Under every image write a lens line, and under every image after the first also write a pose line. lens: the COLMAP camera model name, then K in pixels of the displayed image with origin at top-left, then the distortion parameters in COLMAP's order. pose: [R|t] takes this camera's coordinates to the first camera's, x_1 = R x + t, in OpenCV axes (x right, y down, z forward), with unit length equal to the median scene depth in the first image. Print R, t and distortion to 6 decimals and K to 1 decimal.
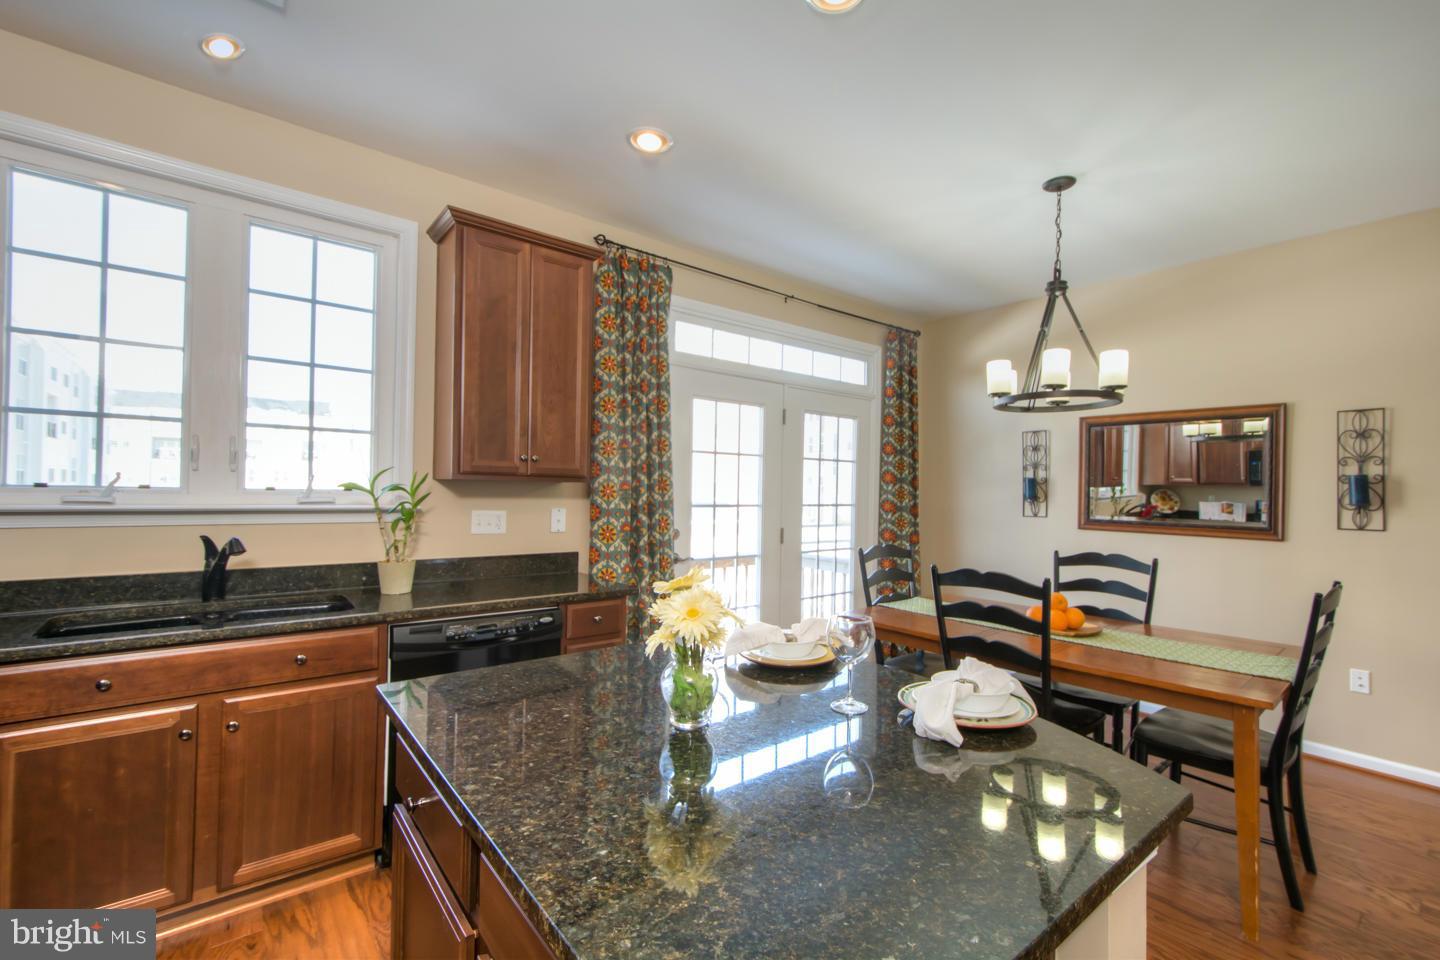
lens RADIAL K [[640.5, 0, 733.8], [0, 640.5, 490.9], [0, 0, 1]] dist [-0.001335, 0.000546]
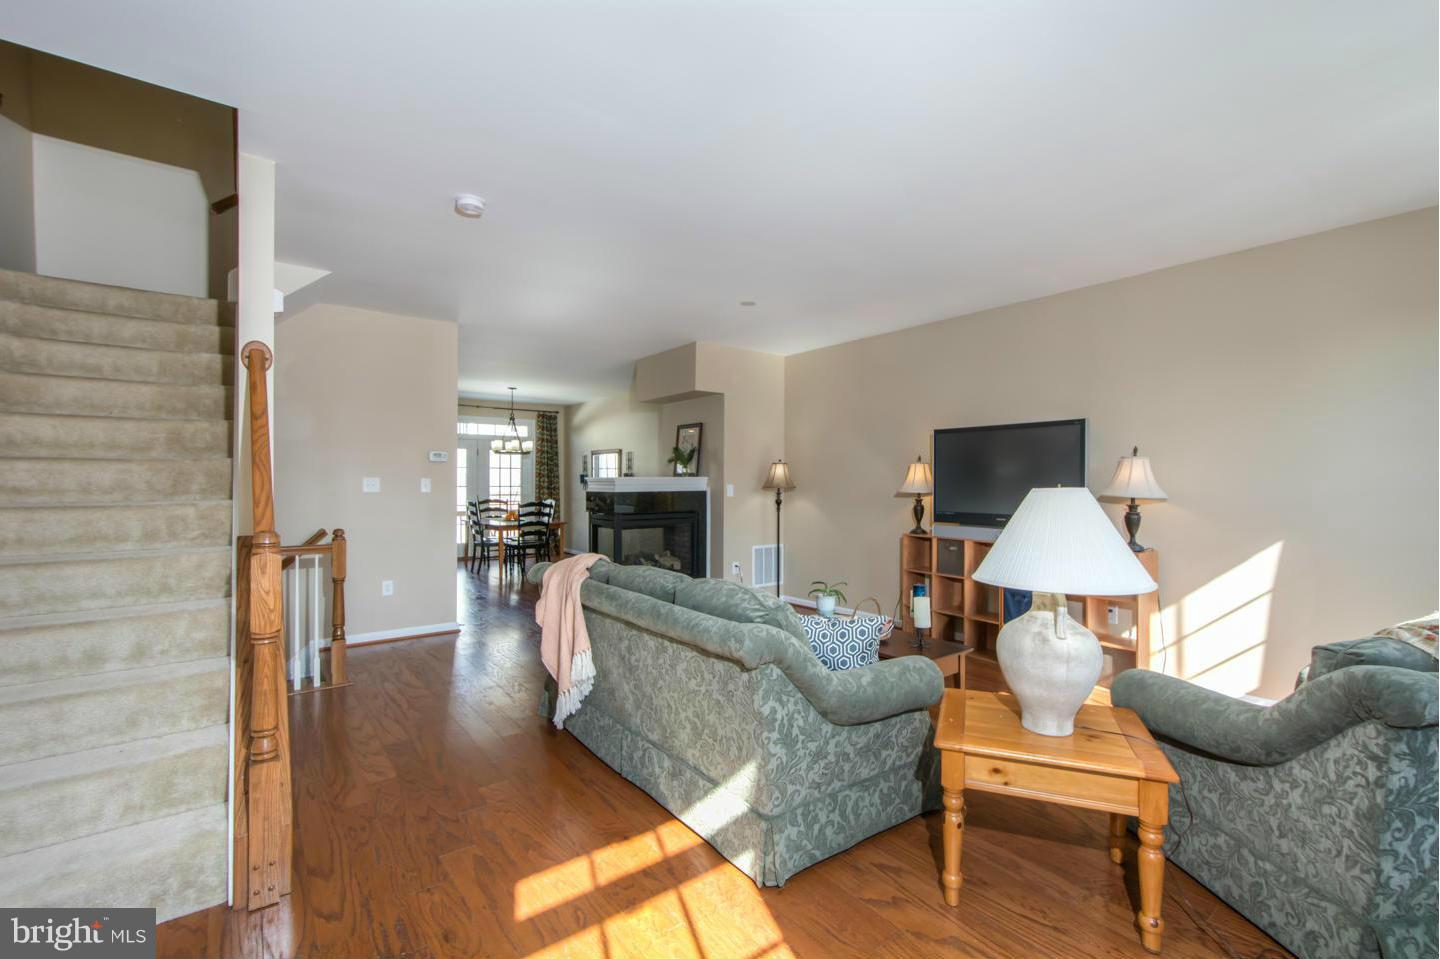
lens RADIAL K [[640.5, 0, 753.7], [0, 640.5, 481.5], [0, 0, 1]] dist [-0.001335, 0.000546]
pose [[0.999835, -0.011731, -0.013864, 1.529127], [0.011721, 0.999931, -0.000758, 0.021775], [0.013872, 0.000595, 0.999904, -1.963242]]
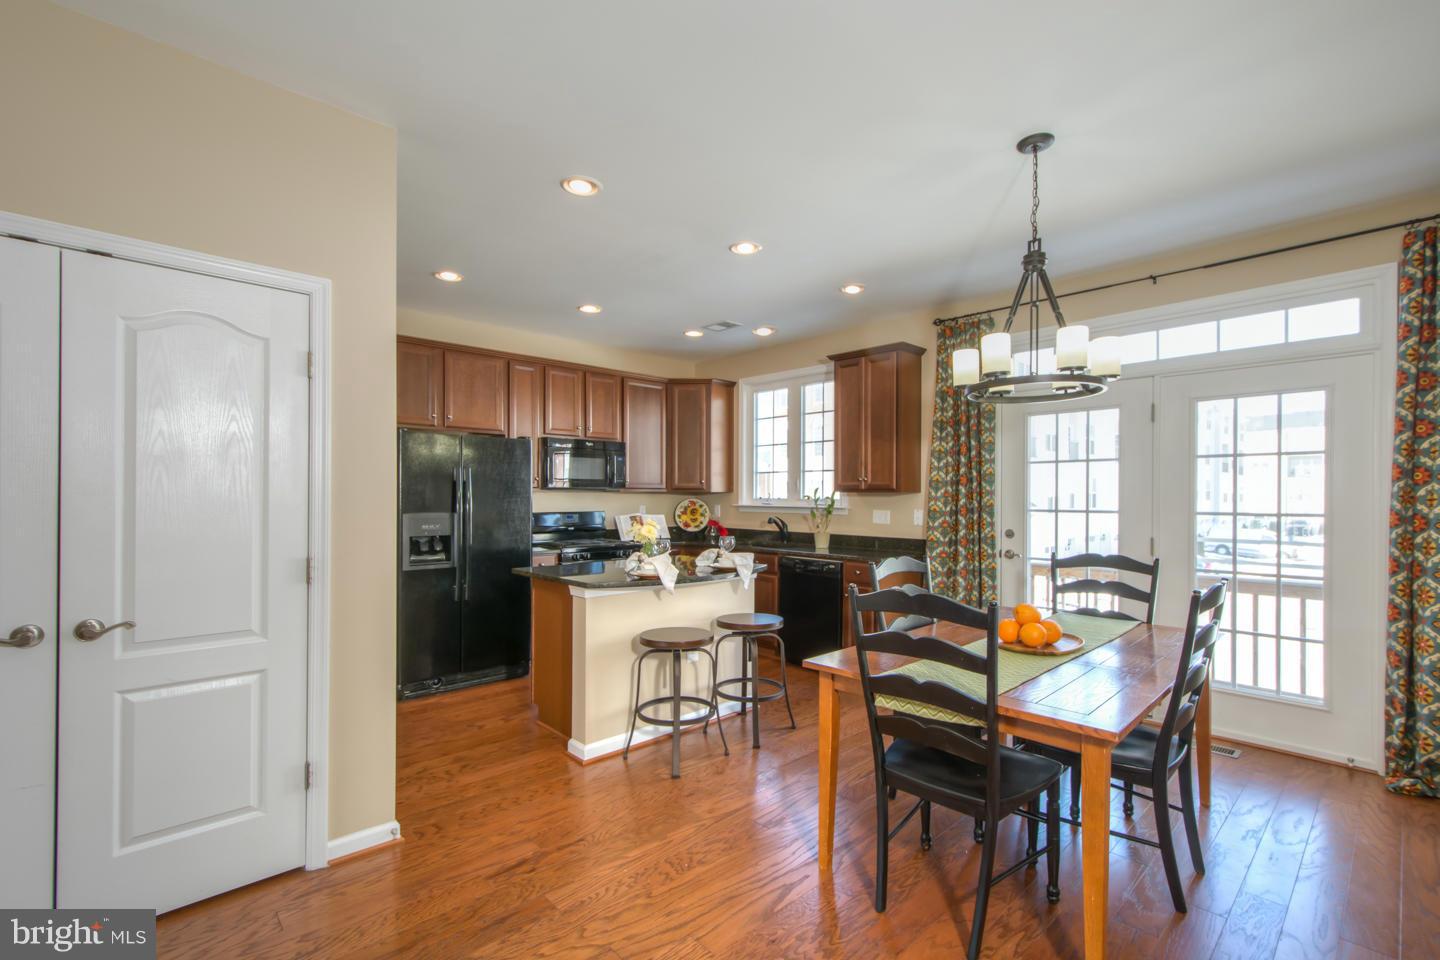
lens RADIAL K [[640.5, 0, 727.6], [0, 640.5, 503.8], [0, 0, 1]] dist [-0.001335, 0.000546]
pose [[0.066442, -0.004888, -0.997778, 1.147616], [-0.003998, 0.999979, -0.005166, 0.021813], [0.997782, 0.004332, 0.066421, 0.427213]]
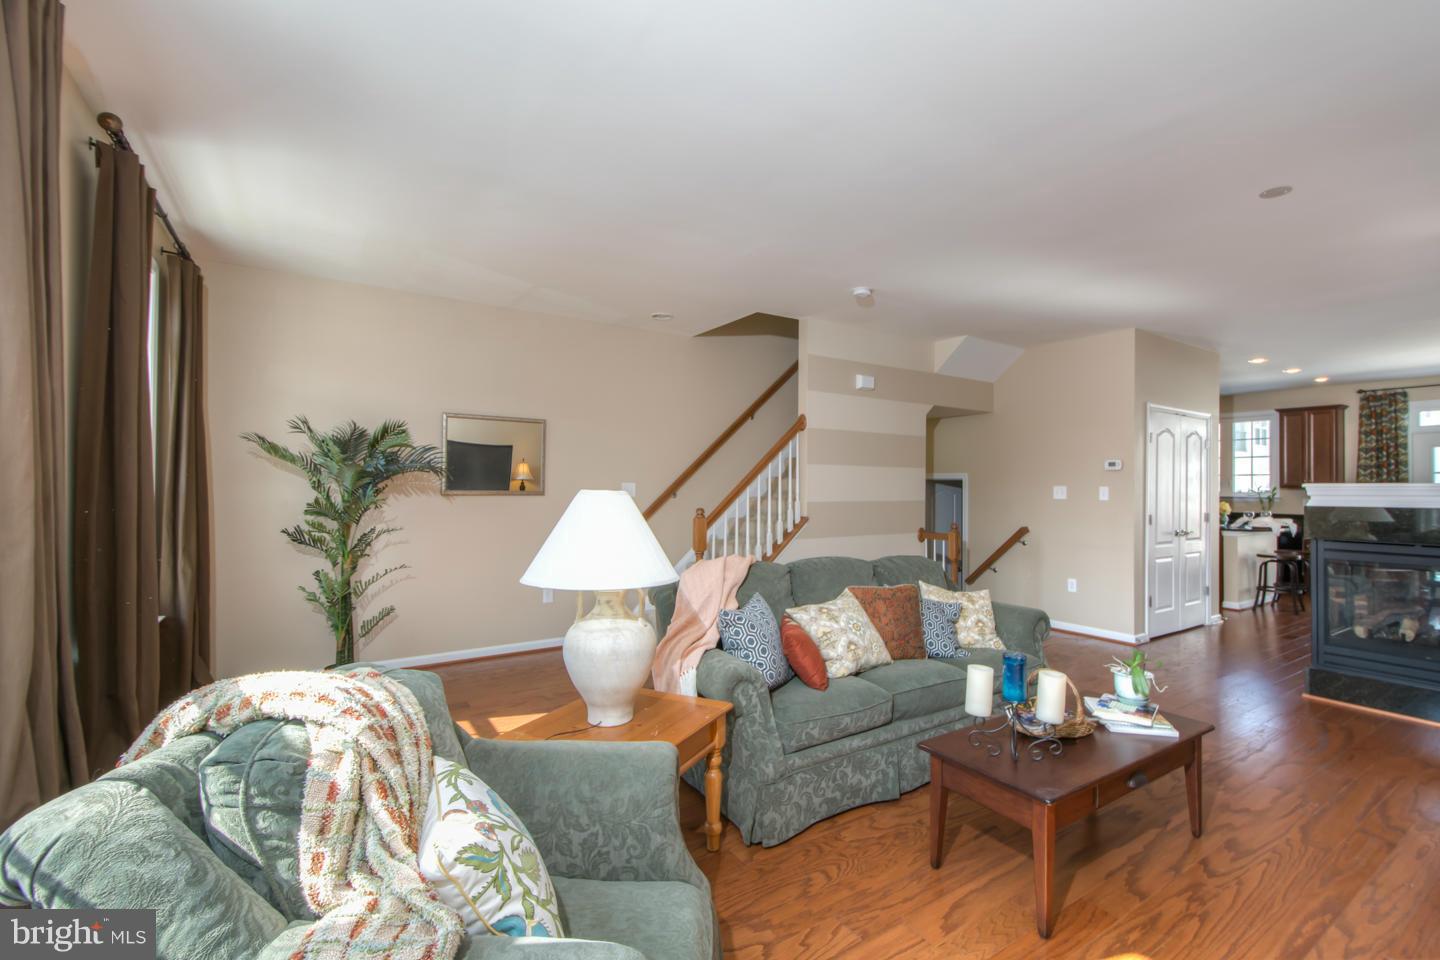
lens RADIAL K [[640.5, 0, 727.9], [0, 640.5, 488.6], [0, 0, 1]] dist [-0.001335, 0.000546]
pose [[-0.107845, -0.014847, -0.994057, 2.463316], [-0.006651, 0.999877, -0.014212, 0.037404], [0.994145, 0.005079, -0.107930, -1.149150]]
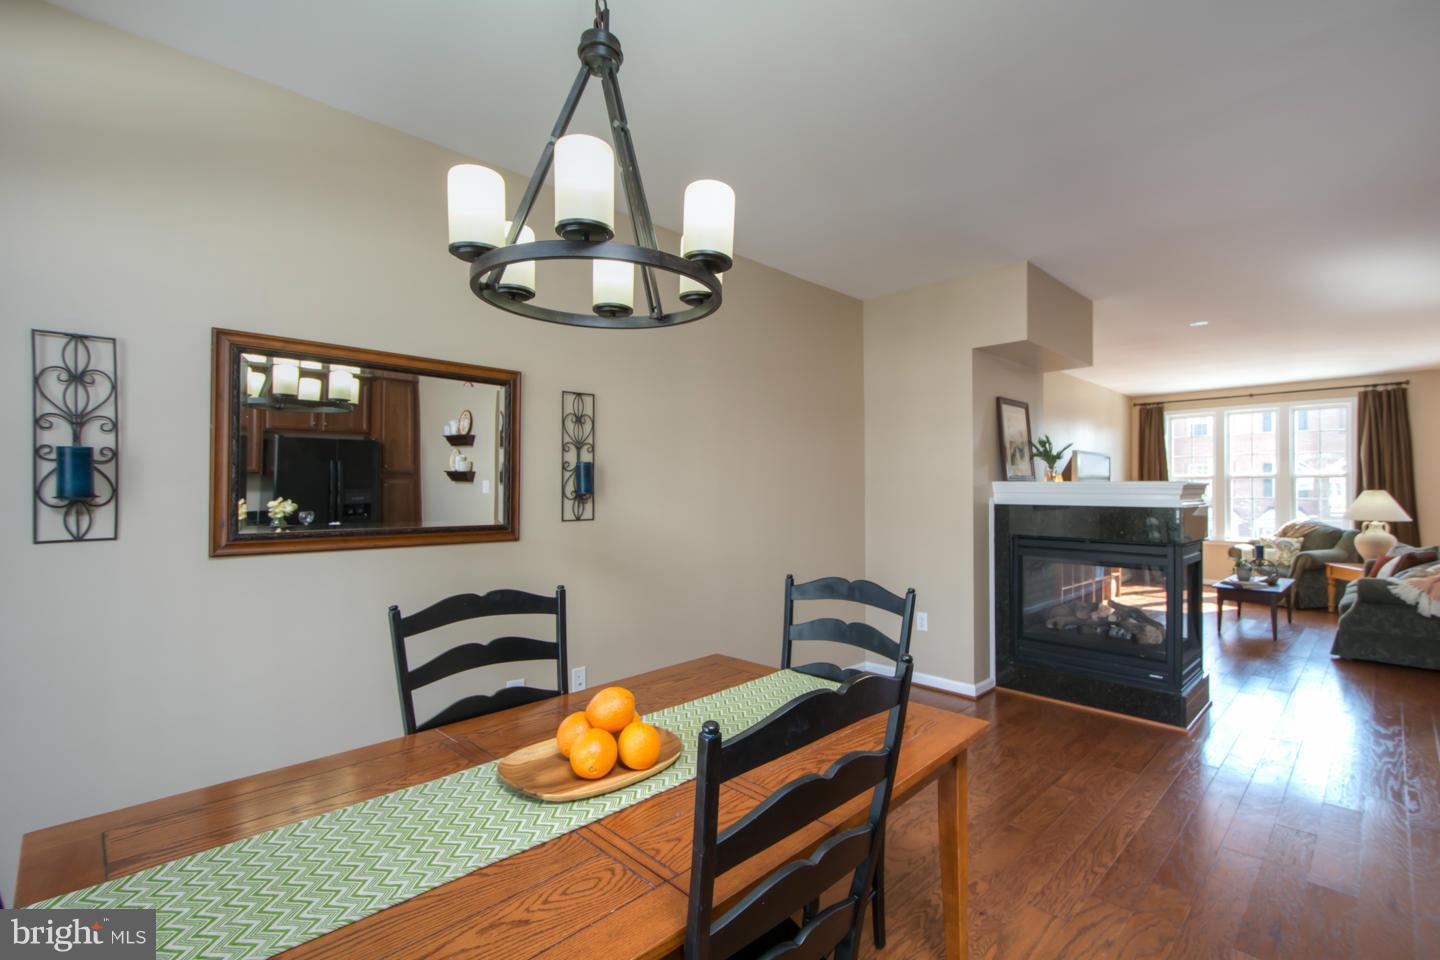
lens RADIAL K [[640.5, 0, 730.6], [0, 640.5, 484.8], [0, 0, 1]] dist [-0.001335, 0.000546]
pose [[-0.090358, -0.006526, 0.995888, 0.017058], [-0.001097, 0.999979, 0.006453, 0.002002], [-0.995909, -0.000509, -0.090363, 0.809258]]
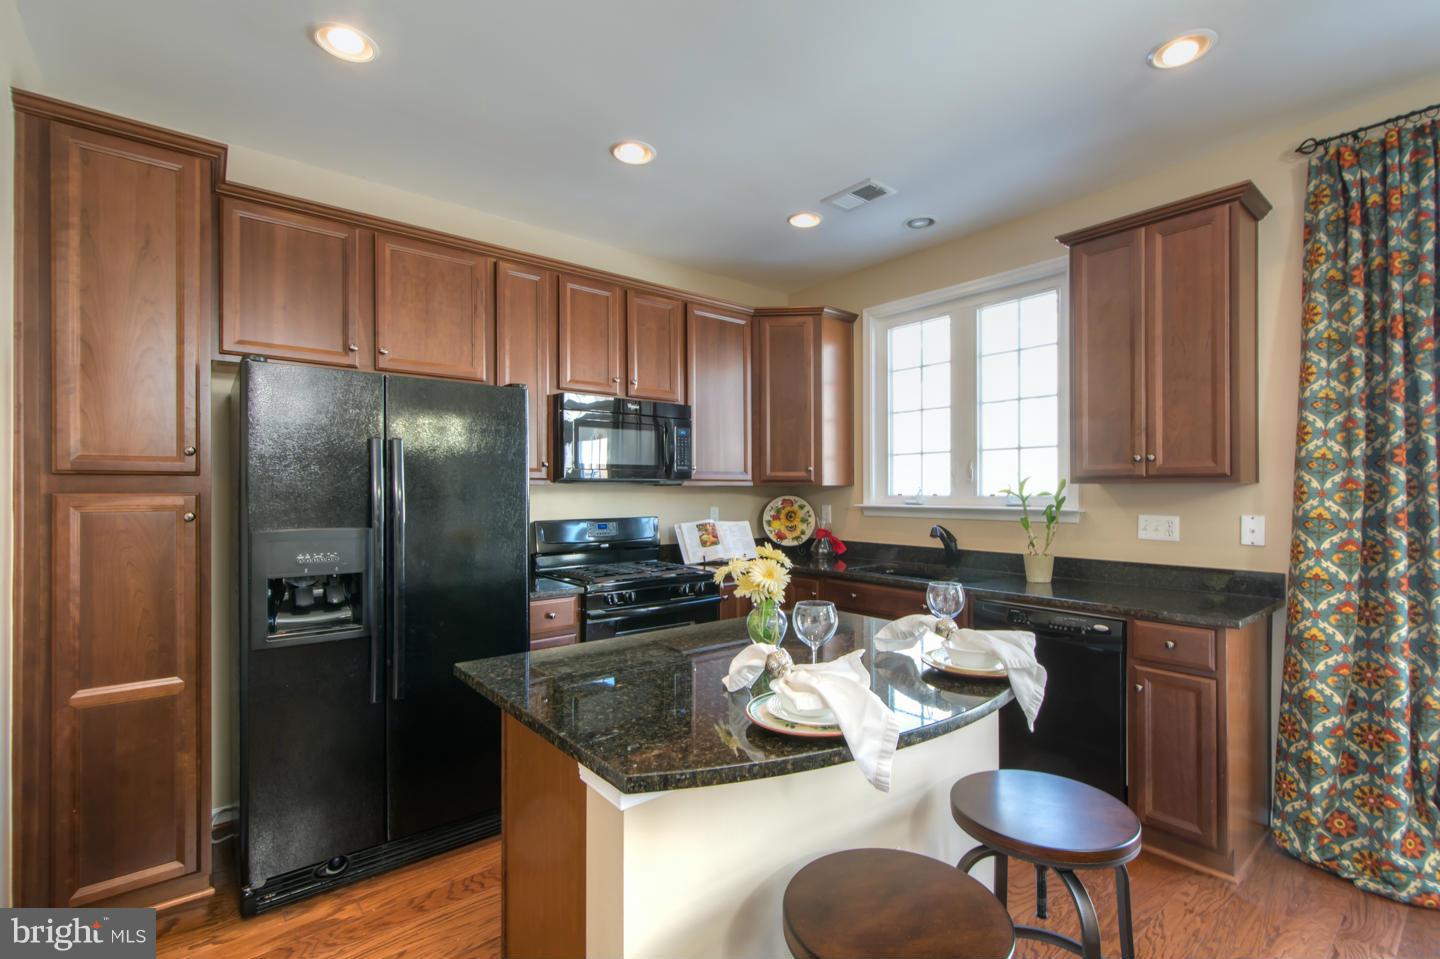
lens RADIAL K [[640.5, 0, 727.4], [0, 640.5, 492.3], [0, 0, 1]] dist [-0.001335, 0.000546]
pose [[-0.002065, -0.016468, -0.999862, 0.498079], [0.001376, 0.999863, -0.016471, 0.010791], [0.999997, -0.001410, -0.002042, 0.332773]]
